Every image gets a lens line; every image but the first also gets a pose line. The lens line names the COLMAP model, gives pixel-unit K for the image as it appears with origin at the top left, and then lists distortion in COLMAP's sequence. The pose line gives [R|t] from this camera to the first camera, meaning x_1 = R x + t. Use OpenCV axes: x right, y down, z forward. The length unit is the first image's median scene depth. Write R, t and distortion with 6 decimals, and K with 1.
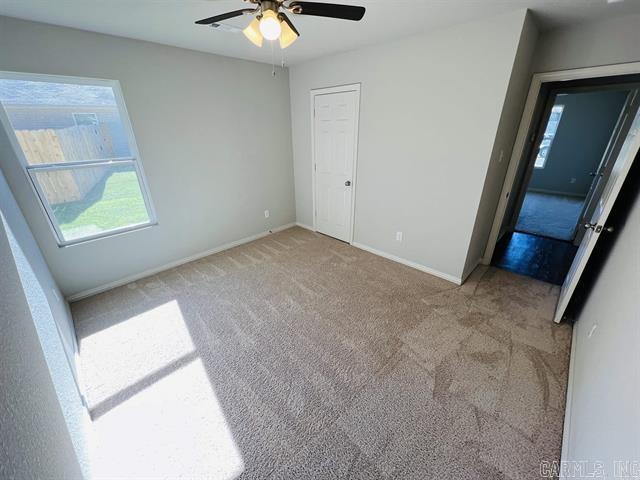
lens RADIAL K [[255.9, 0, 320.7], [0, 255.9, 237.8], [0, 0, 1]] dist [-0.003820, 0.001324]
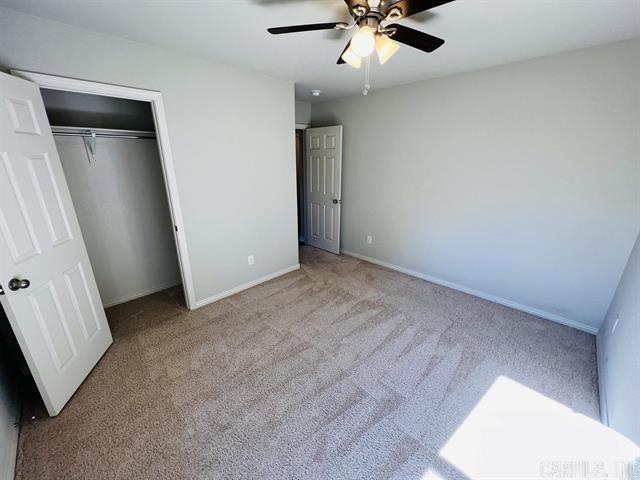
lens RADIAL K [[255.9, 0, 320.7], [0, 255.9, 241.9], [0, 0, 1]] dist [-0.003820, 0.001324]
pose [[0.016911, -0.309748, 0.950668, -0.714578], [0.388825, 0.878002, 0.279155, -0.280226], [-0.921156, 0.364923, 0.135286, 0.702258]]
